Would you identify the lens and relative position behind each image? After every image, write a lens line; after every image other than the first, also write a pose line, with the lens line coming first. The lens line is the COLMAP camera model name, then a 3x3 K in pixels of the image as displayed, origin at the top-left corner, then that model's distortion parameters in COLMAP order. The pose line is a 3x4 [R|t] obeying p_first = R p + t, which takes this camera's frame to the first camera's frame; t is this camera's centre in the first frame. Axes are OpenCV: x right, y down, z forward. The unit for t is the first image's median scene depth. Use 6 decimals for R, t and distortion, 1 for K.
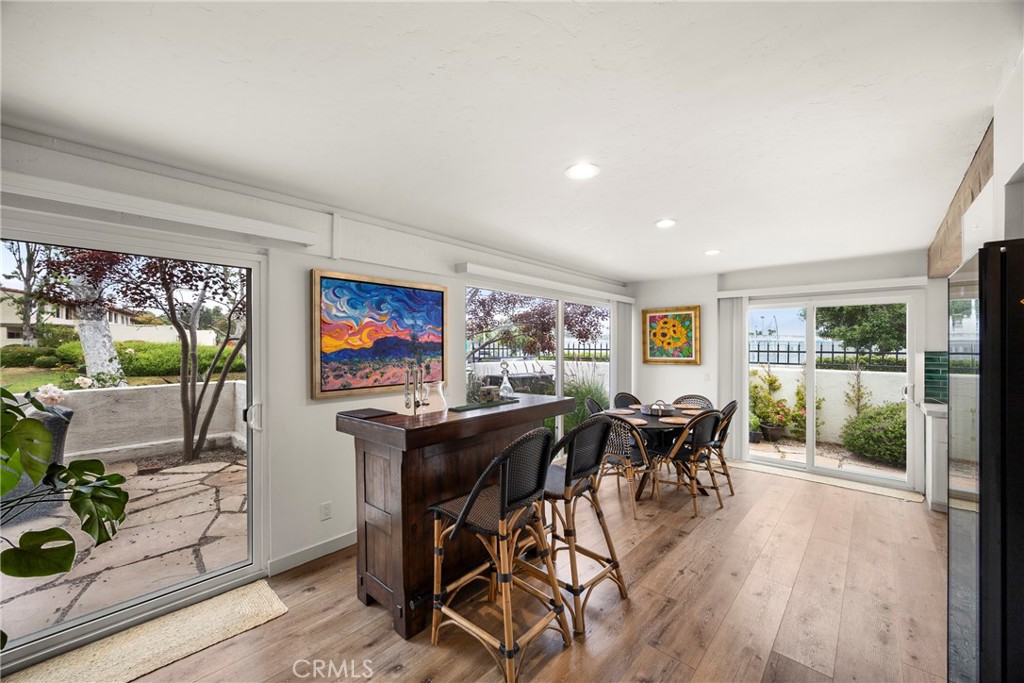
lens RADIAL K [[396.6, 0, 514.1], [0, 396.6, 345.1], [0, 0, 1]] dist [-0.001490, -0.000131]
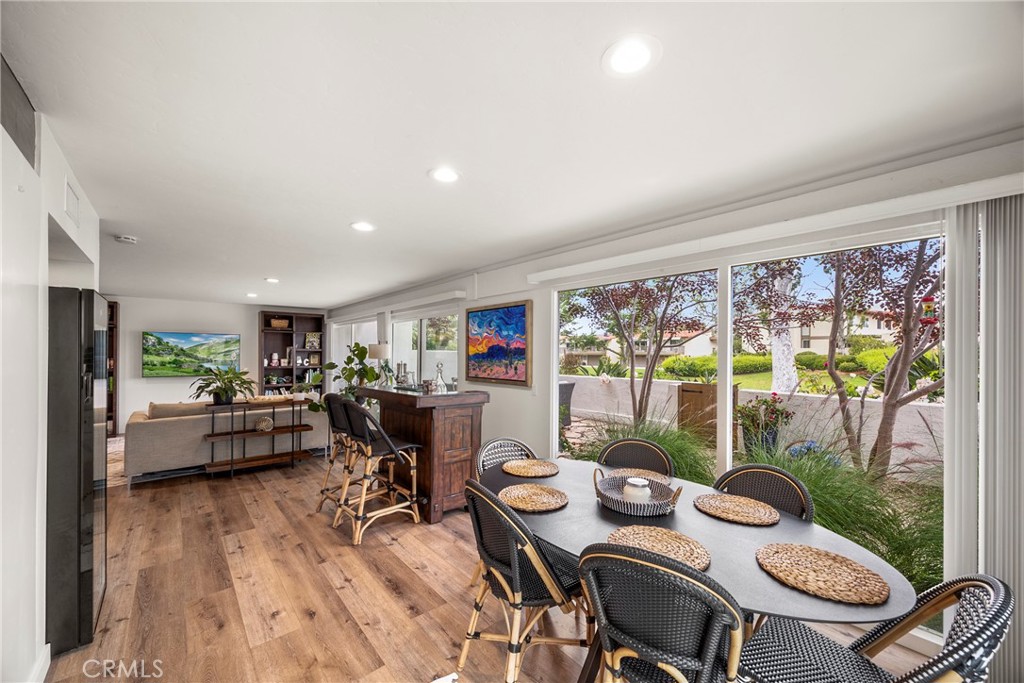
lens RADIAL K [[396.6, 0, 514.1], [0, 396.6, 345.1], [0, 0, 1]] dist [-0.001490, -0.000131]
pose [[-0.124210, -0.019156, -0.992071, 0.649221], [-0.000534, 0.999815, -0.019239, 0.004559], [0.992256, -0.001860, -0.124197, 0.733533]]
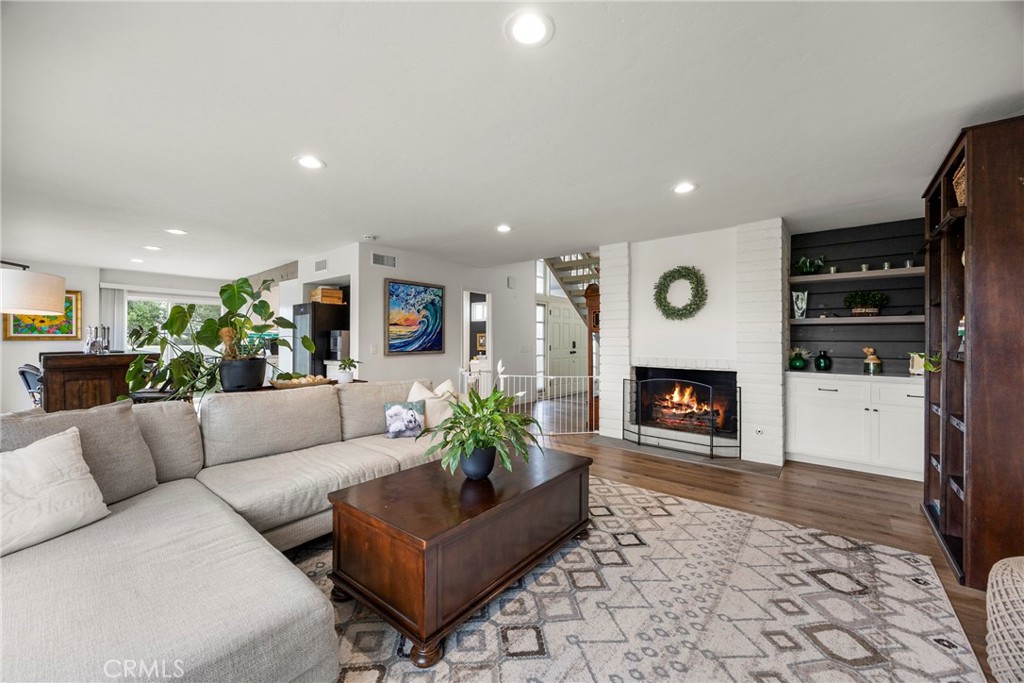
lens RADIAL K [[396.6, 0, 514.1], [0, 396.6, 345.1], [0, 0, 1]] dist [-0.001490, -0.000131]
pose [[-0.062403, -0.009285, 0.998008, -0.817951], [-0.005221, 0.999946, 0.008977, 0.047278], [-0.998037, -0.004650, -0.062449, -0.244132]]
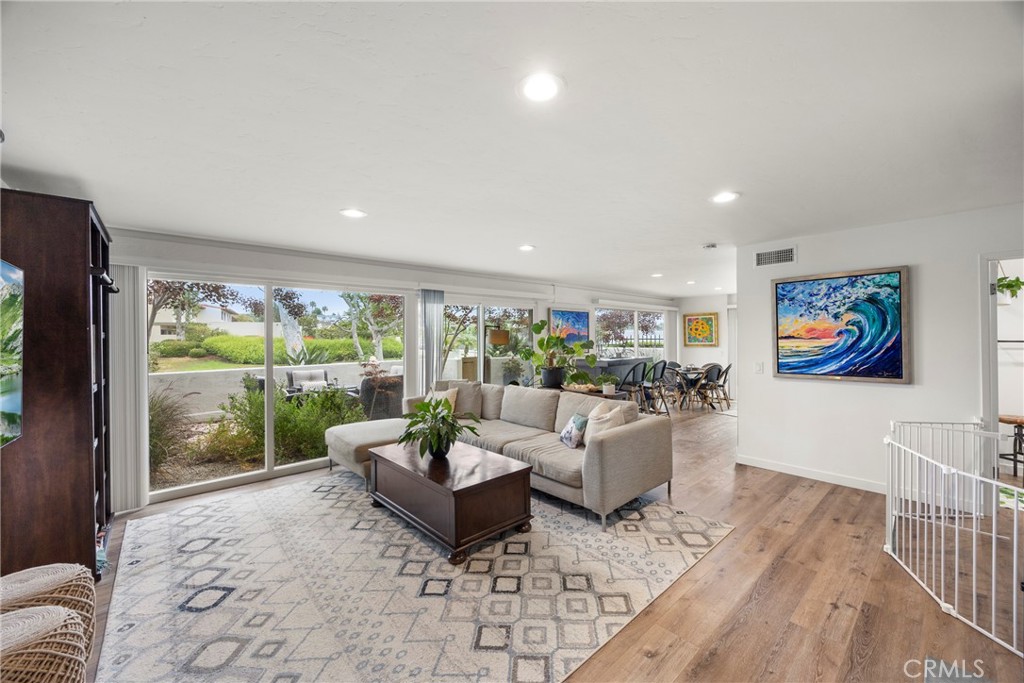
lens RADIAL K [[400.1, 0, 517.1], [0, 400.1, 337.0], [0, 0, 1]] dist [0.000910, 0.000113]
pose [[0.995422, -0.008275, -0.095224, -0.240263], [0.008318, 0.999965, 0.000049, 0.000043], [0.095220, -0.000841, 0.995456, -0.833244]]
